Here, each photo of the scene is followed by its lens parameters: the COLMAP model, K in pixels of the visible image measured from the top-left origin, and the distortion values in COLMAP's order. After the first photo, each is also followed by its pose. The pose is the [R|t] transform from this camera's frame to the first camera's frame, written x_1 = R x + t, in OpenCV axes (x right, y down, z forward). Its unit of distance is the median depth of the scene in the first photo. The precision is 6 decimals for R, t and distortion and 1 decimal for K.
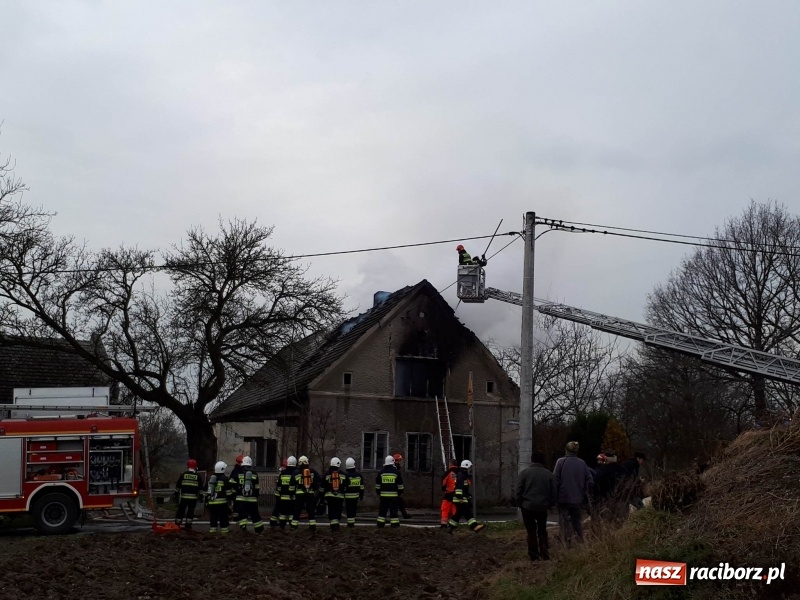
lens RADIAL K [[1075.0, 0, 405.4], [0, 1075.0, 321.8], [0, 0, 1]] dist [0.108387, 0.000000]
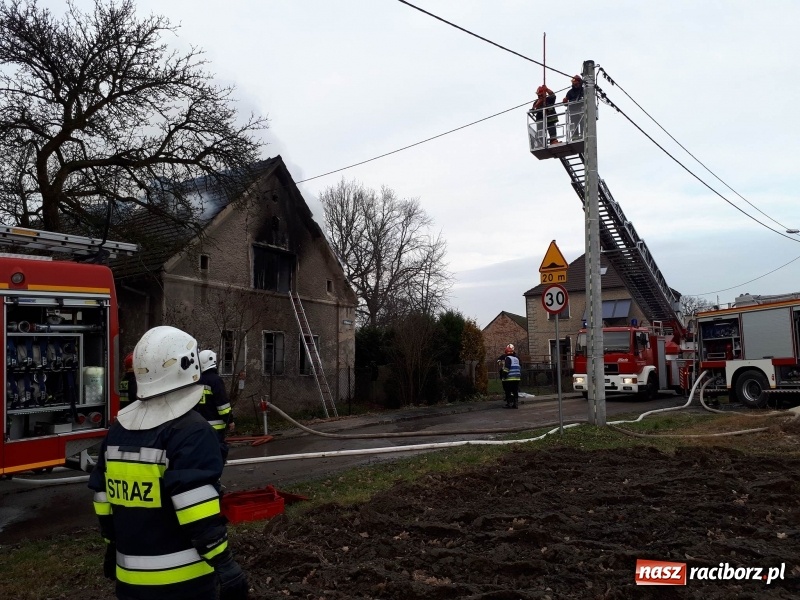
lens RADIAL K [[645.4, 0, 402.0], [0, 645.4, 310.1], [0, 0, 1]] dist [0.072136, -0.073659]
pose [[0.782156, 0.033375, 0.622188, -0.259491], [-0.056733, 0.998231, 0.017773, 0.077534], [-0.620494, -0.049200, 0.782666, 0.569569]]
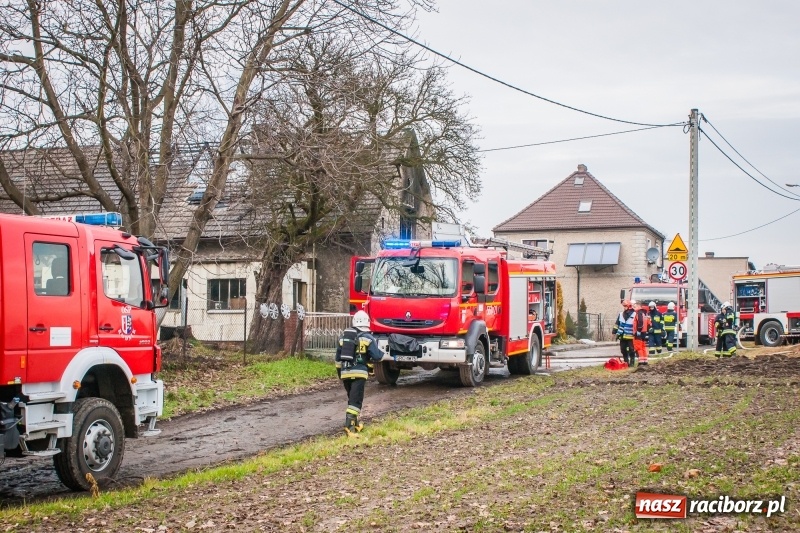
lens RADIAL K [[1221.6, 0, 375.5], [0, 1221.6, 279.7], [0, 0, 1]] dist [-0.091083, 0.000000]
pose [[0.615651, 0.024242, 0.787646, -1.013989], [-0.104132, 0.993264, 0.050823, 0.052530], [-0.781109, -0.113308, 0.614028, 0.338622]]
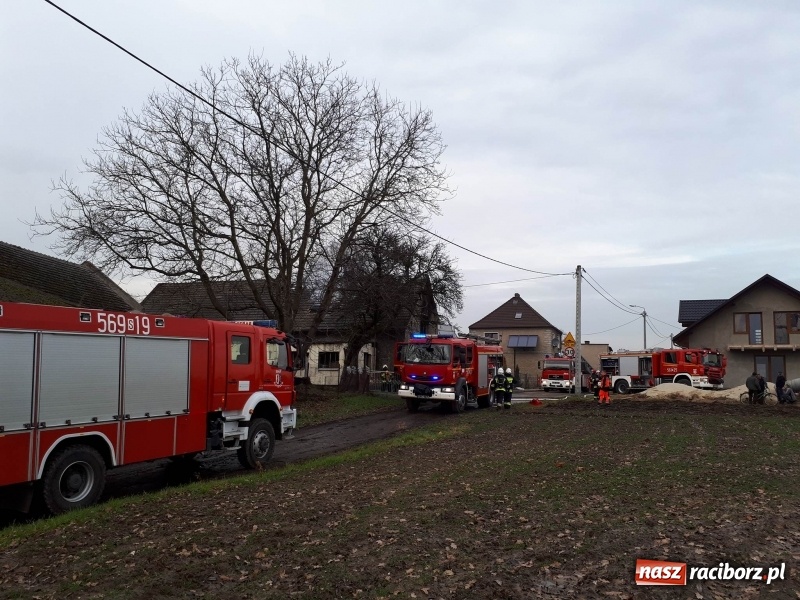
lens RADIAL K [[645.4, 0, 392.4], [0, 645.4, 302.0], [0, 0, 1]] dist [0.072136, -0.073659]
pose [[0.631816, 0.093974, 0.769401, -1.020273], [-0.119679, 0.992547, -0.022951, 0.048984], [-0.765823, -0.077581, 0.638354, 0.336623]]
